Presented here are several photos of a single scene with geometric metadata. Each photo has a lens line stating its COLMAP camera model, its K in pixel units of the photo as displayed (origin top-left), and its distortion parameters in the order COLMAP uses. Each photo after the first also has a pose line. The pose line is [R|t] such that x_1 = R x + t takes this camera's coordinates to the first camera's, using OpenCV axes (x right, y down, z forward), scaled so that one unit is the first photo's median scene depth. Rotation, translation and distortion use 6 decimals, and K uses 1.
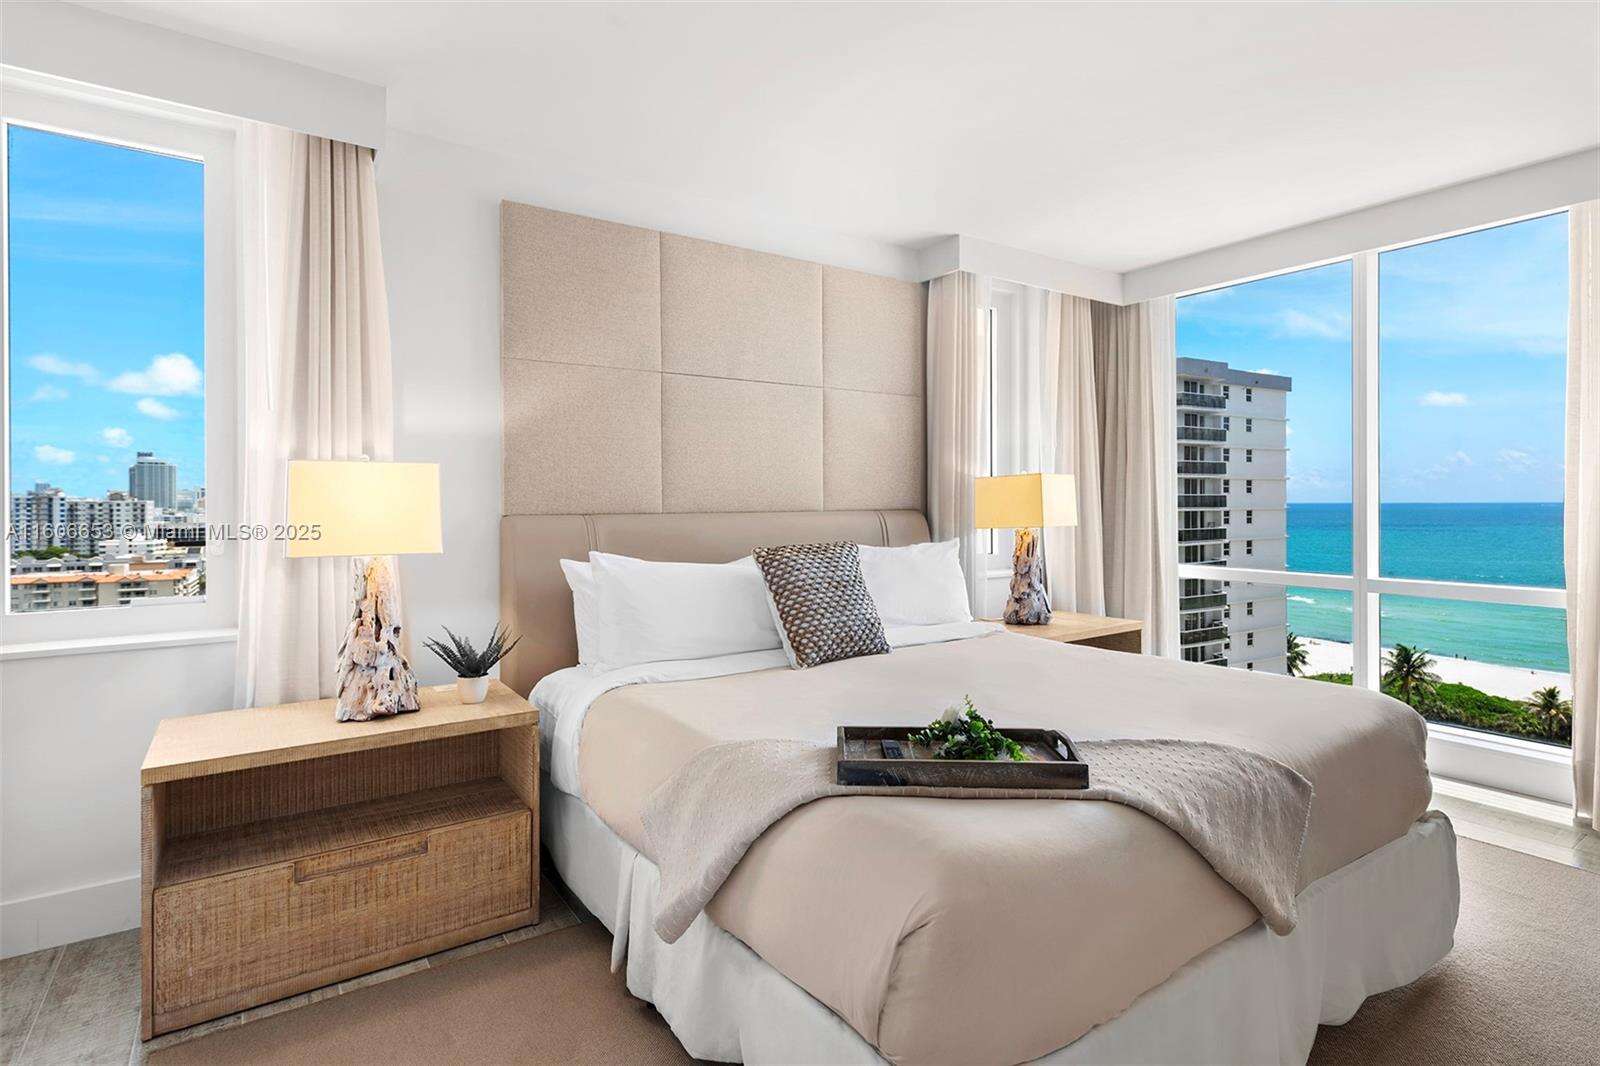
lens RADIAL K [[799.9, 0, 802.0], [0, 799.9, 507.4], [0, 0, 1]] dist [-0.000847, 0.002184]
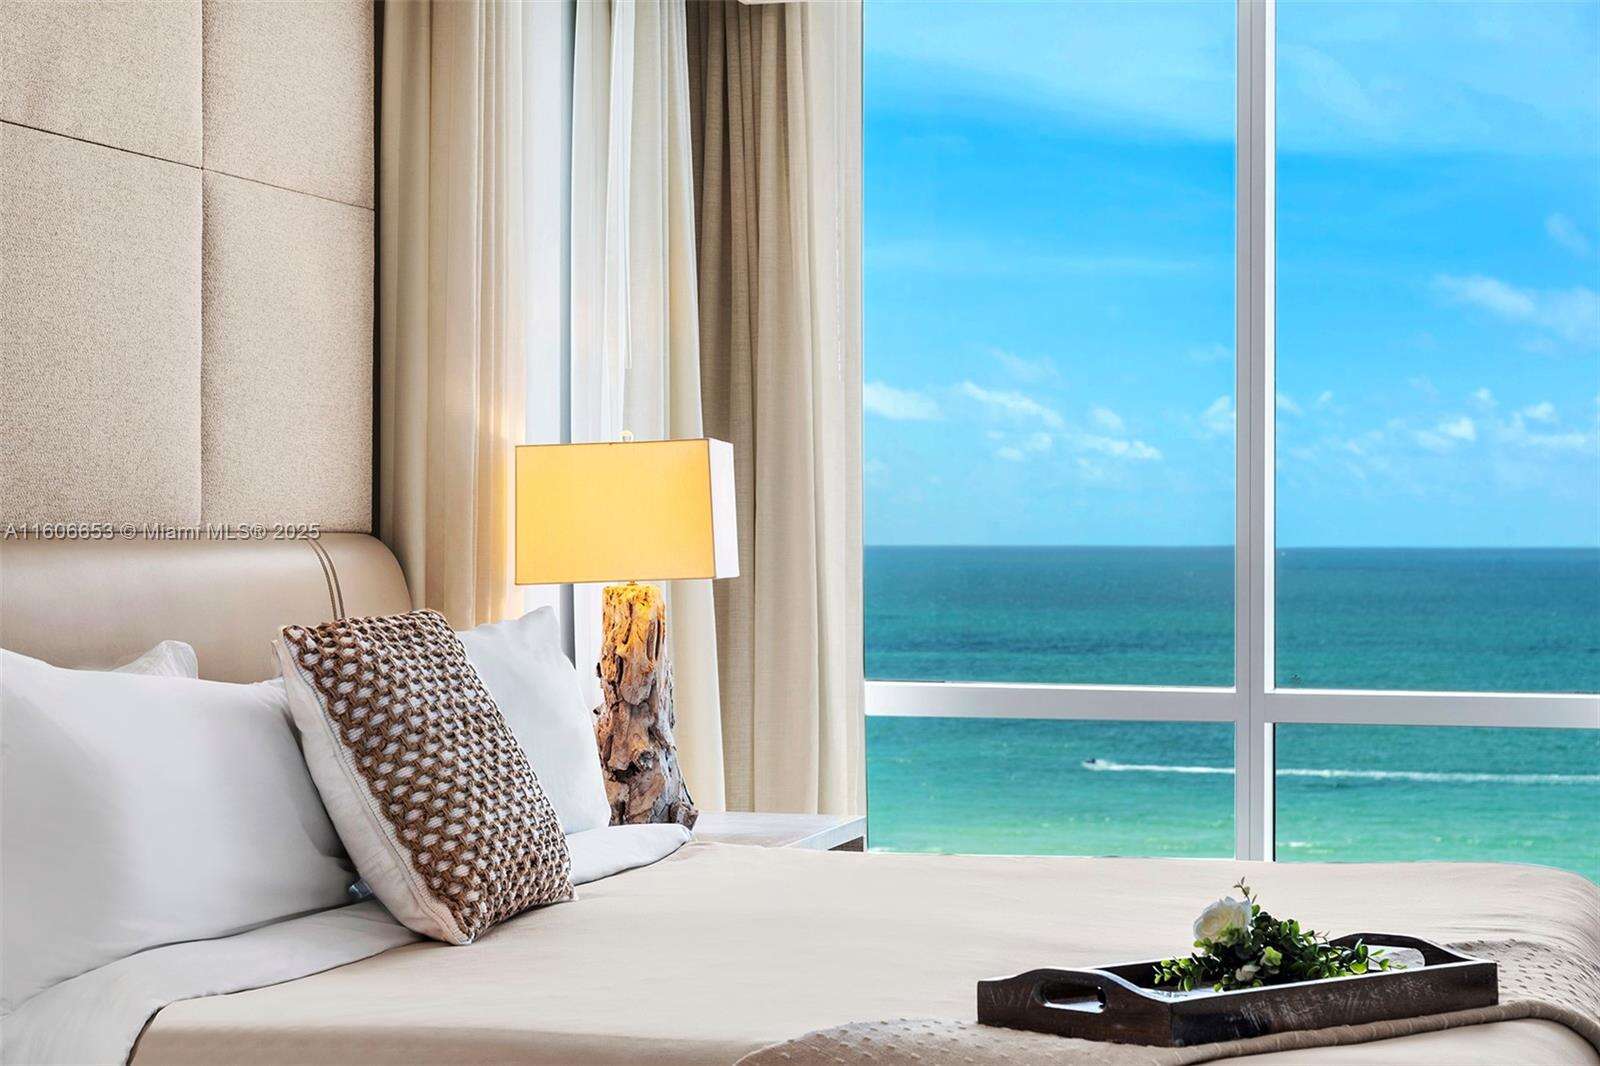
lens RADIAL K [[2903.1, 0, 801.1], [0, 2903.1, 537.9], [0, 0, 1]] dist [-0.001078, 0.000000]
pose [[0.784310, 0.005005, 0.620349, -0.488722], [-0.000132, 0.999969, -0.007901, 0.015003], [-0.620370, 0.006115, 0.784286, -0.112753]]
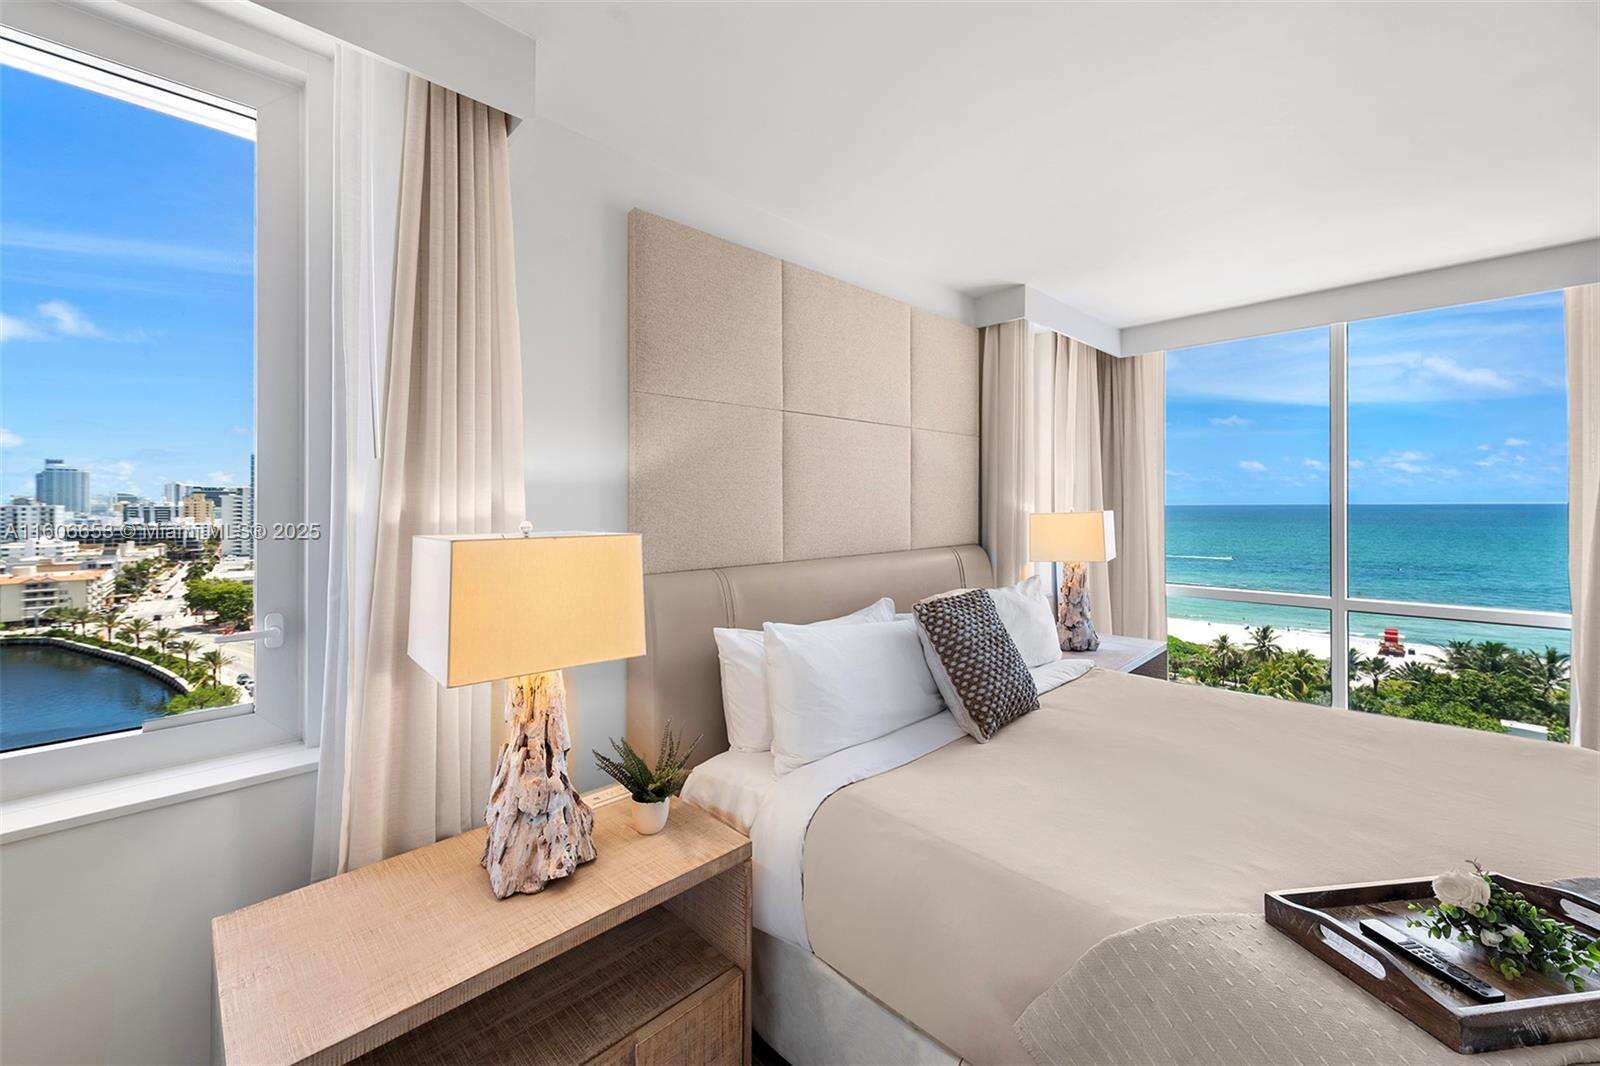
lens RADIAL K [[633.8, 0, 797.6], [0, 633.8, 506.7], [0, 0, 1]] dist [0.006379, -0.000436]
pose [[0.984895, -0.002170, 0.173137, -0.228328], [0.002857, 0.999989, -0.003719, -0.043331], [-0.173127, 0.004158, 0.984891, 0.216621]]
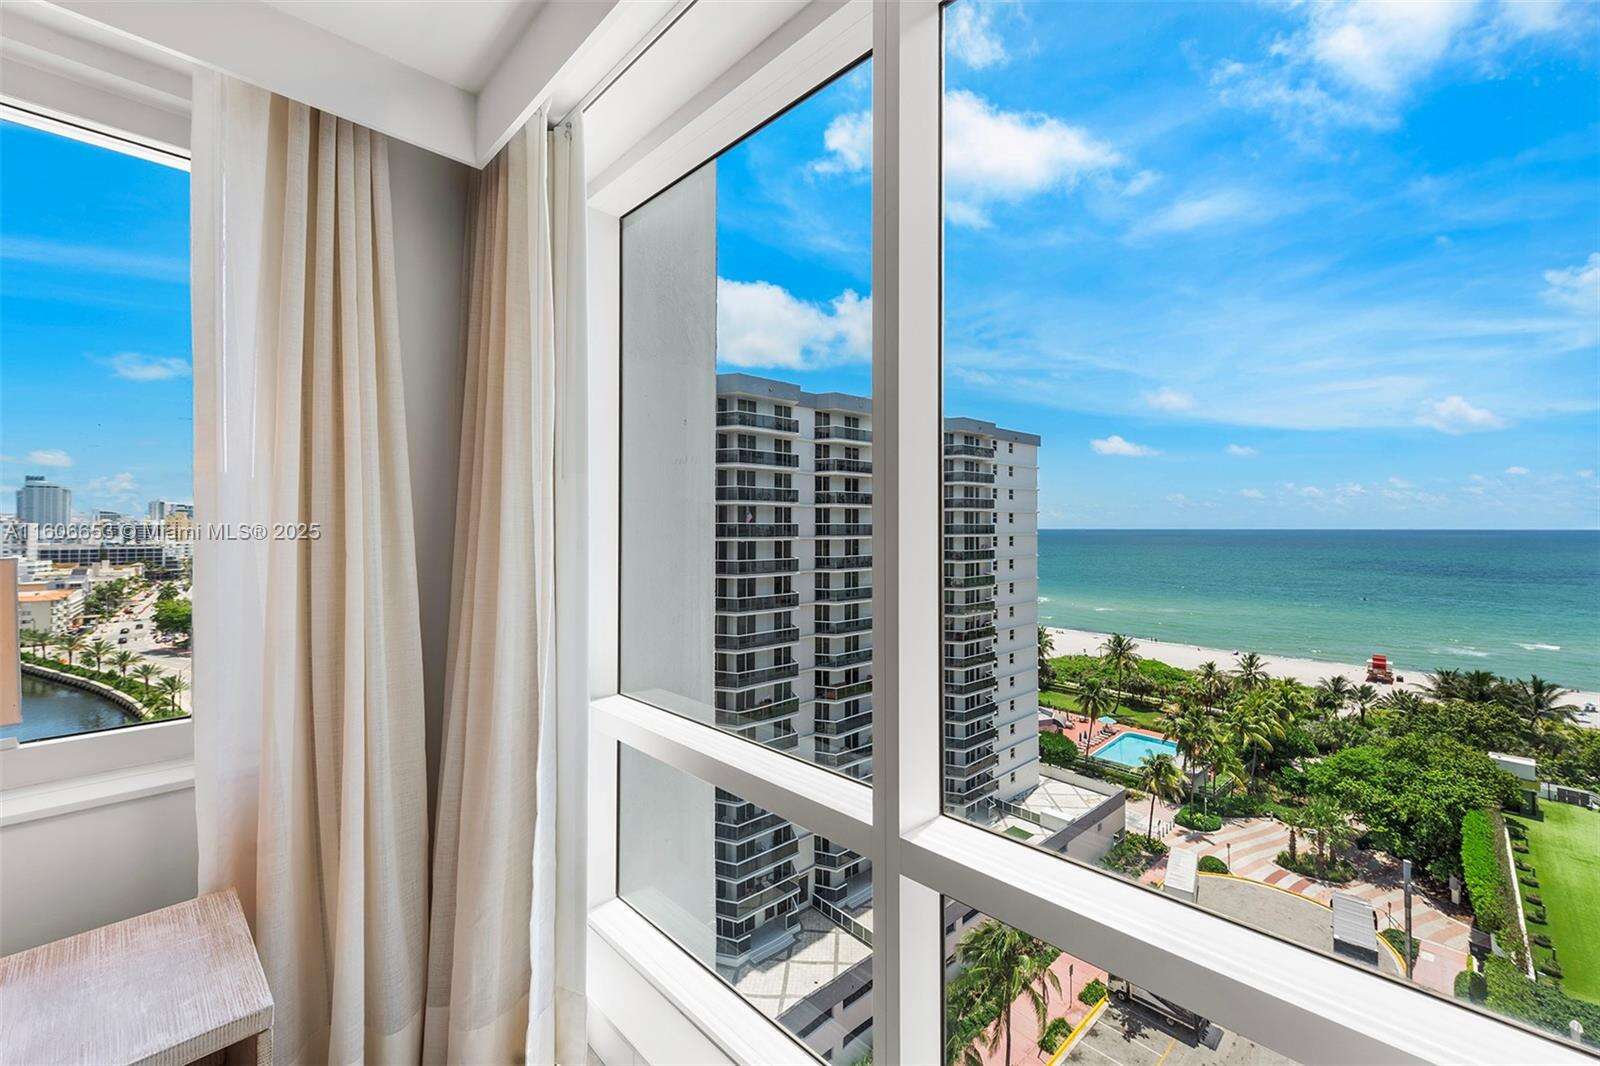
lens RADIAL K [[633.8, 0, 805.7], [0, 633.8, 521.2], [0, 0, 1]] dist [0.006379, -0.000436]
pose [[0.982221, 0.005031, 0.187660, 0.515305], [-0.002249, 0.999884, -0.015036, -0.063041], [-0.187714, 0.014347, 0.982119, 0.662225]]
